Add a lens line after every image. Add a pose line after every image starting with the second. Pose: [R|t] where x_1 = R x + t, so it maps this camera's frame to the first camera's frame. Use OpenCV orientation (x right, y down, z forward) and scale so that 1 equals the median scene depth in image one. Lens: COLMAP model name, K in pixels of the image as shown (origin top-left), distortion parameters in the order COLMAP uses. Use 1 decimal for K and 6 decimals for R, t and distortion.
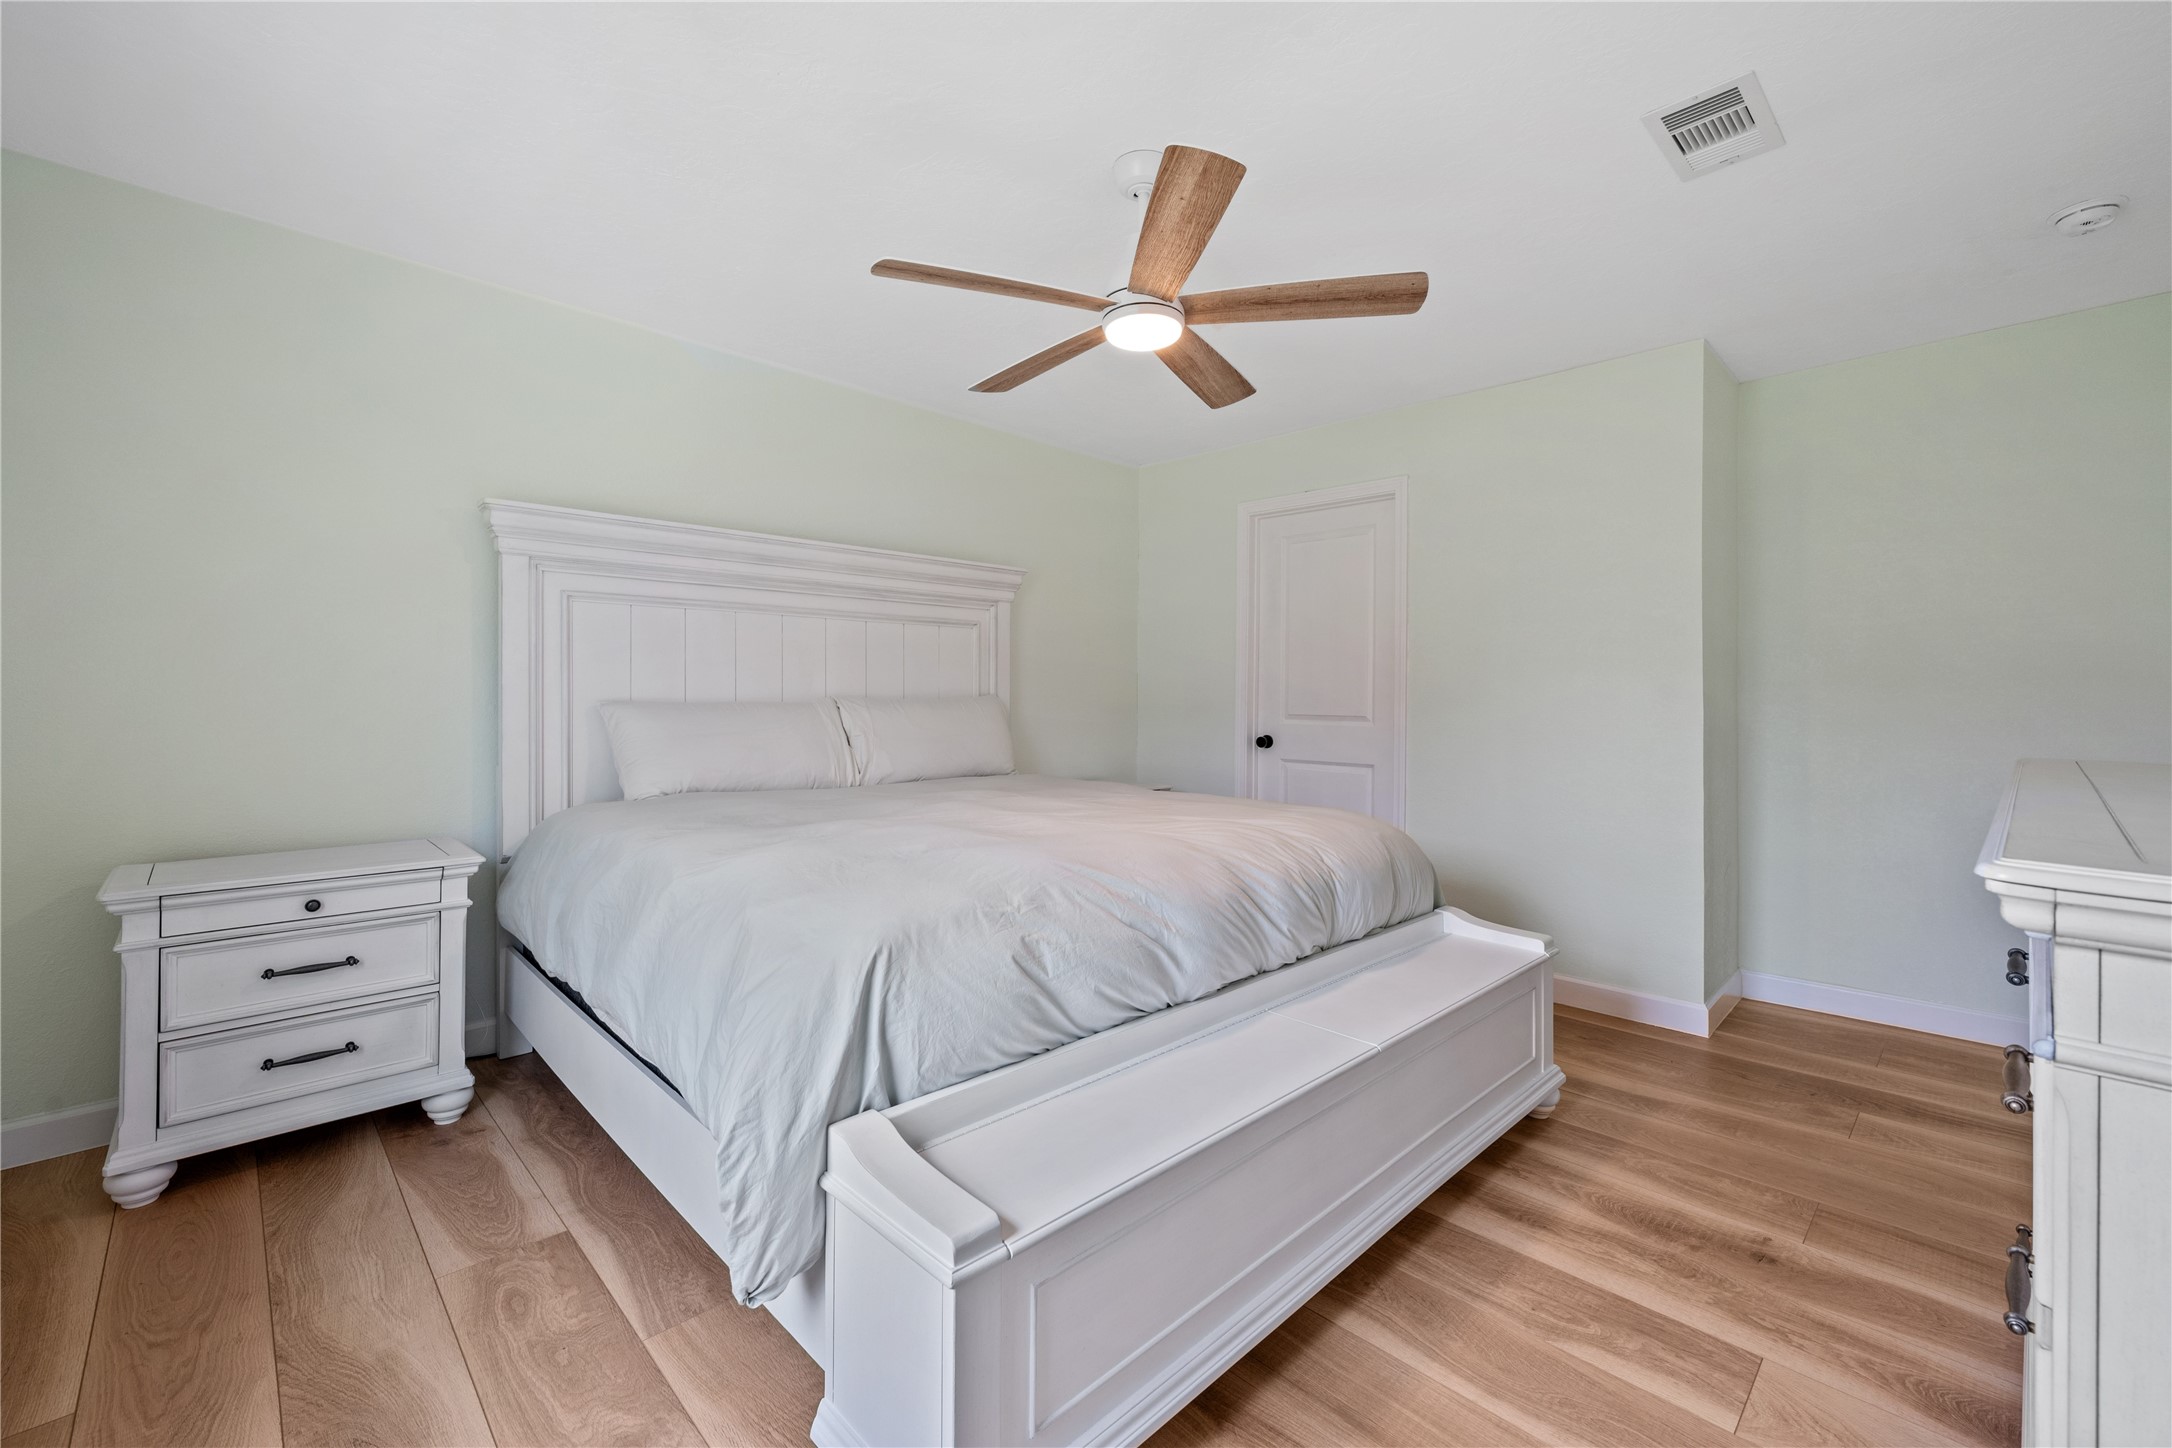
lens RADIAL K [[902.7, 0, 1155.3], [0, 902.7, 673.0], [0, 0, 1]] dist [0.001940, -0.000039]
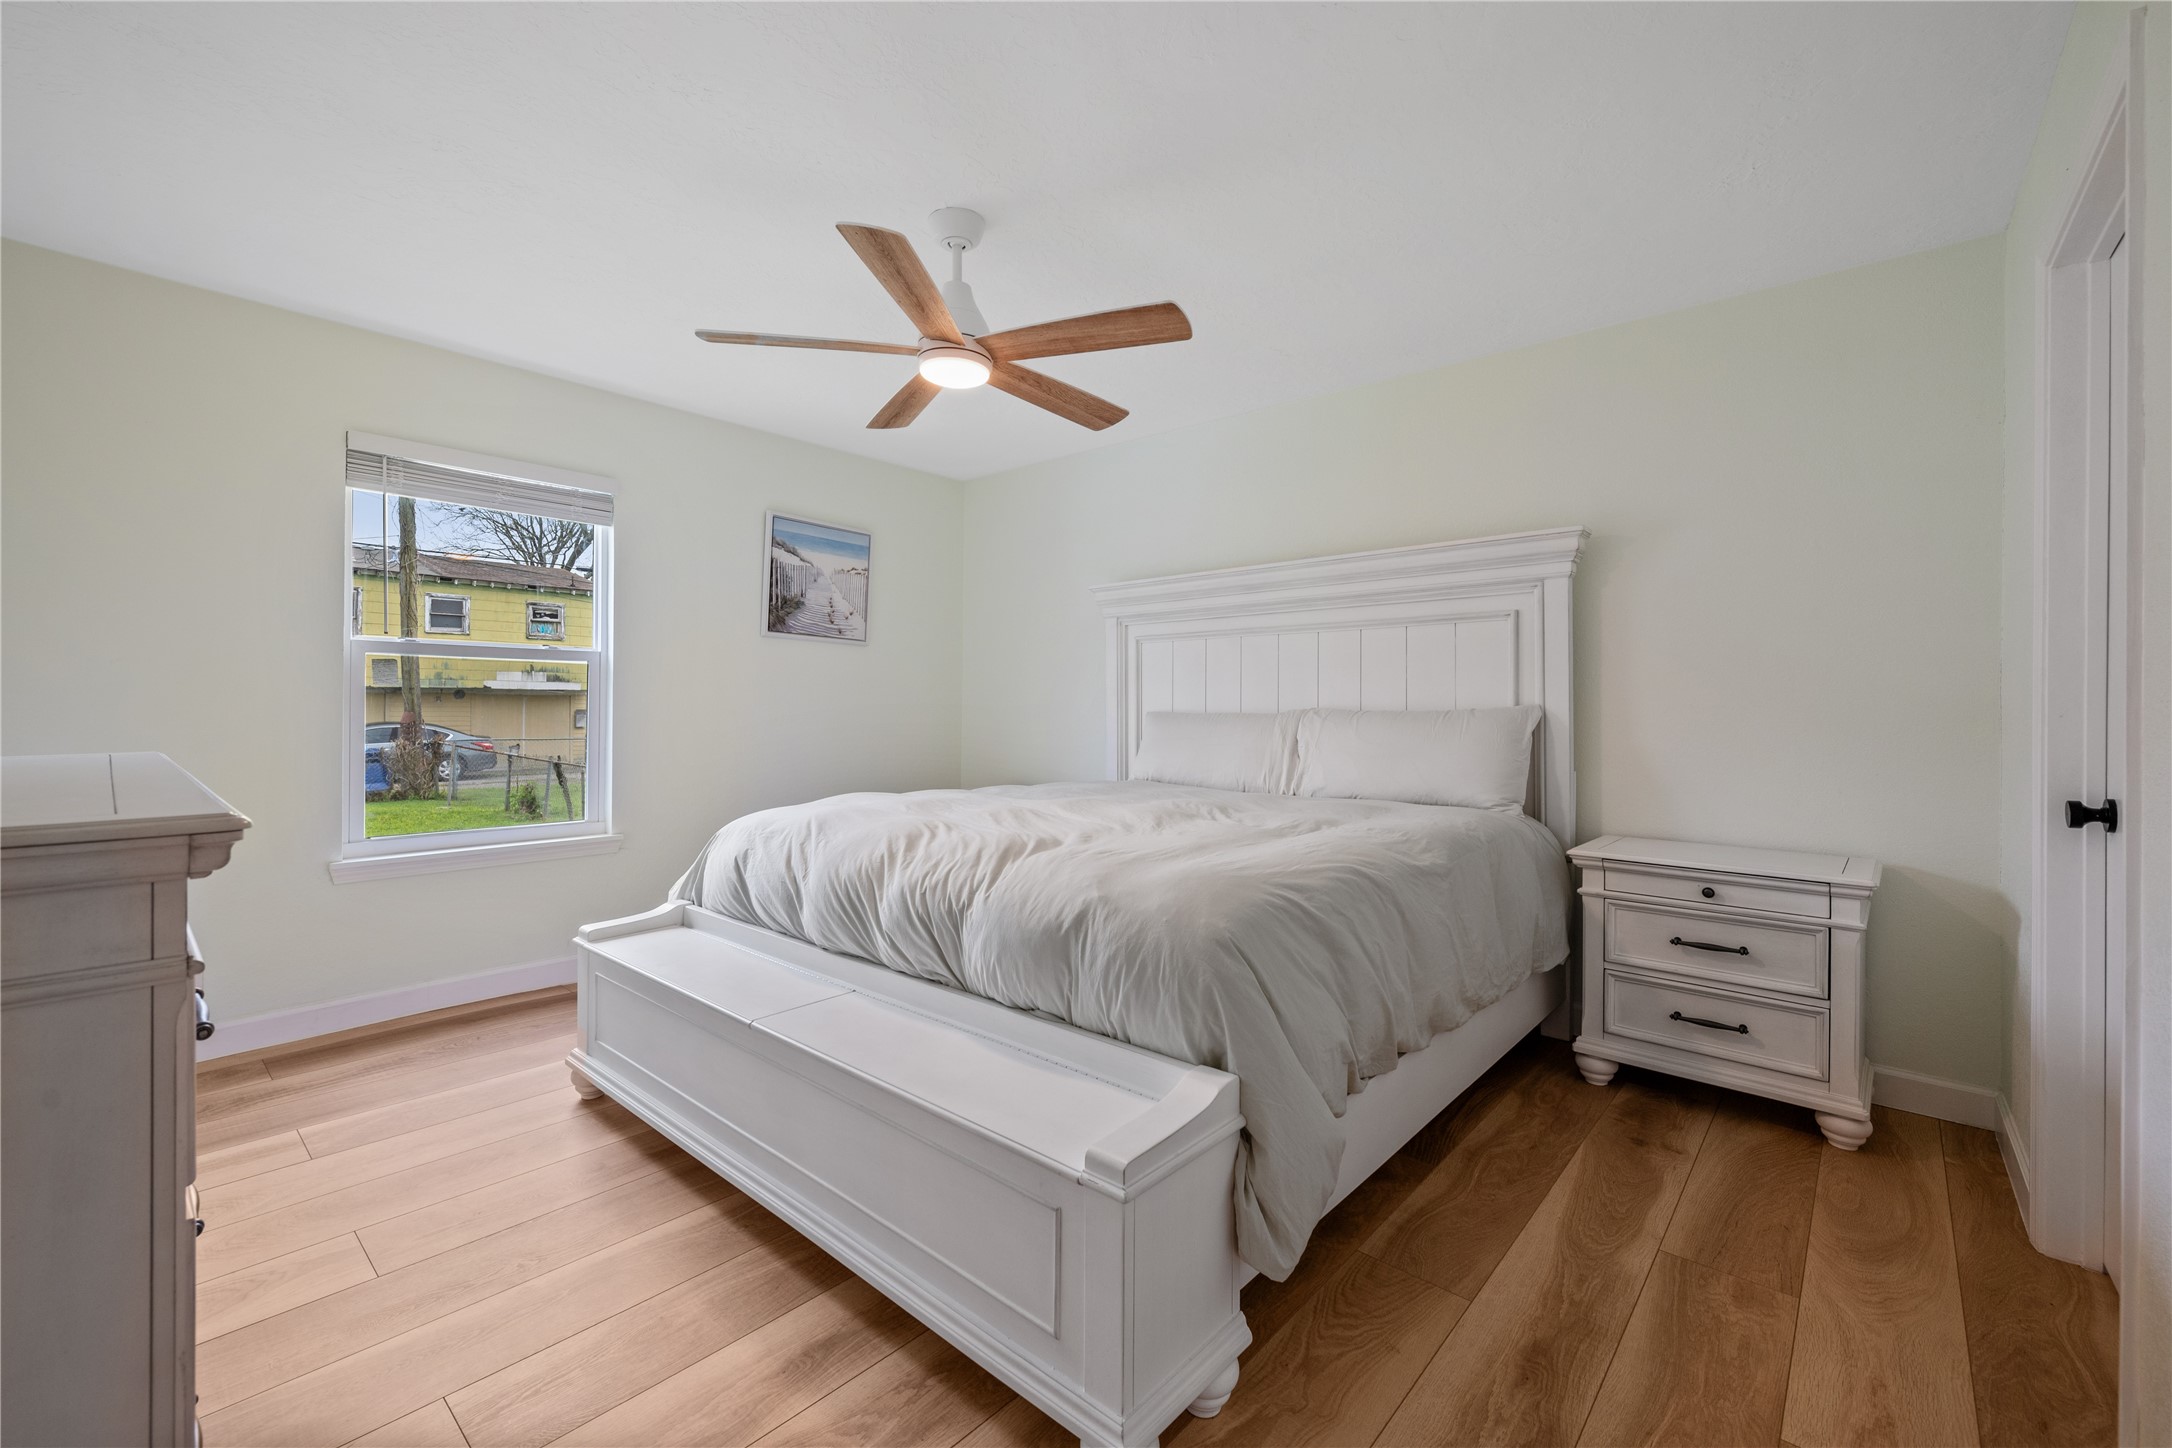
lens RADIAL K [[902.7, 0, 1088.8], [0, 902.7, 723.1], [0, 0, 1]] dist [0.001940, -0.000039]
pose [[0.028719, 0.013611, -0.999495, 0.516026], [0.025477, 0.999573, 0.014344, 0.018168], [0.999263, -0.025876, 0.028360, 0.535041]]
